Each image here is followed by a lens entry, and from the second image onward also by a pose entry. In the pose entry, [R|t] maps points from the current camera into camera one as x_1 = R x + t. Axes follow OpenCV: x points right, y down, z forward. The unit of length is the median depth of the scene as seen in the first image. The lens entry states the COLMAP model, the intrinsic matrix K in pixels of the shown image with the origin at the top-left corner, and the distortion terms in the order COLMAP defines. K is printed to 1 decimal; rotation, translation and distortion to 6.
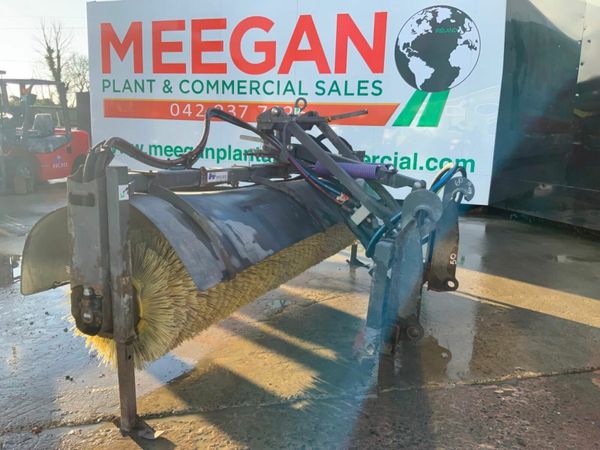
lens RADIAL K [[498.5, 0, 302.8], [0, 498.5, 226.0], [0, 0, 1]] dist [0.063024, -0.113304]
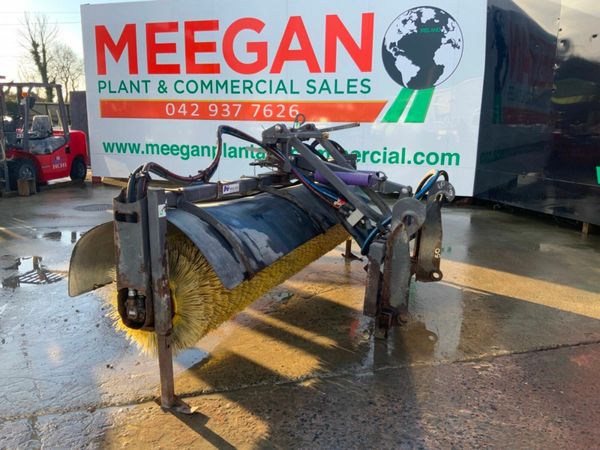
lens RADIAL K [[498.5, 0, 302.8], [0, 498.5, 226.0], [0, 0, 1]] dist [0.063024, -0.113304]
pose [[0.999547, -0.023542, 0.018768, -0.023522], [0.023111, 0.999472, 0.022847, -0.028232], [-0.019296, -0.022403, 0.999563, -0.120997]]
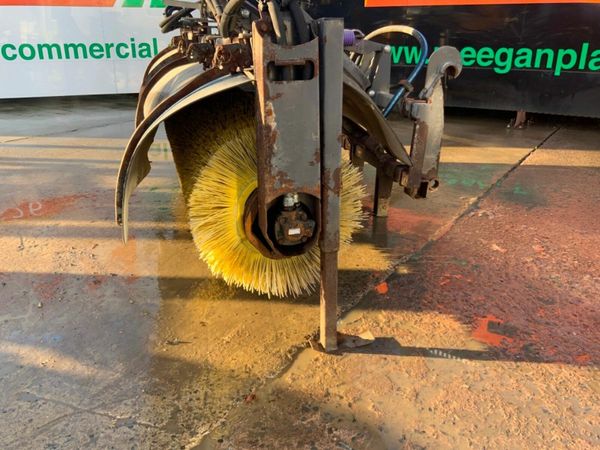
lens RADIAL K [[498.5, 0, 302.8], [0, 498.5, 226.0], [0, 0, 1]] dist [0.063024, -0.113304]
pose [[0.755526, -0.263946, 0.599594, -0.523103], [0.141894, 0.959450, 0.243562, -0.007407], [-0.639568, -0.098939, 0.762341, 0.248632]]
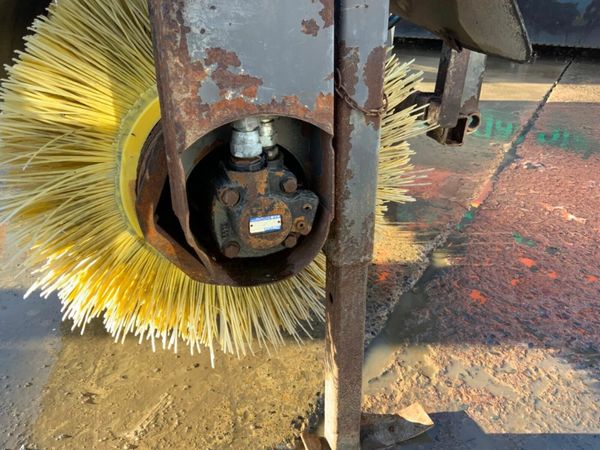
lens RADIAL K [[498.5, 0, 302.8], [0, 498.5, 226.0], [0, 0, 1]] dist [0.063024, -0.113304]
pose [[0.710669, -0.338025, 0.616999, -0.354112], [0.150448, 0.929742, 0.336075, 0.052101], [-0.687252, -0.146012, 0.711594, 0.469125]]
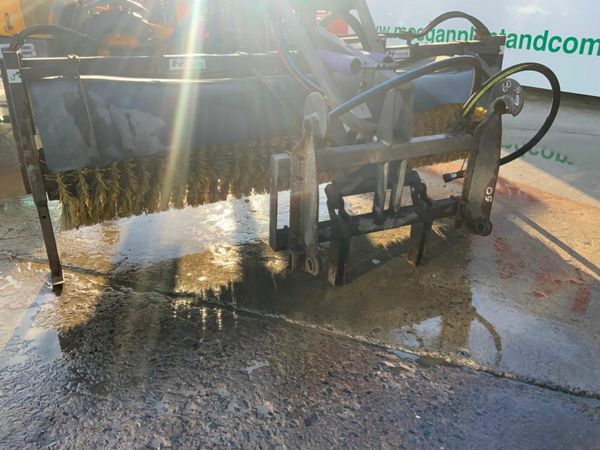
lens RADIAL K [[498.5, 0, 302.8], [0, 498.5, 226.0], [0, 0, 1]] dist [0.063024, -0.113304]
pose [[0.801301, 0.221747, -0.555649, 0.505548], [-0.095231, 0.964207, 0.247461, -0.047225], [0.590634, -0.145375, 0.793737, 0.244362]]
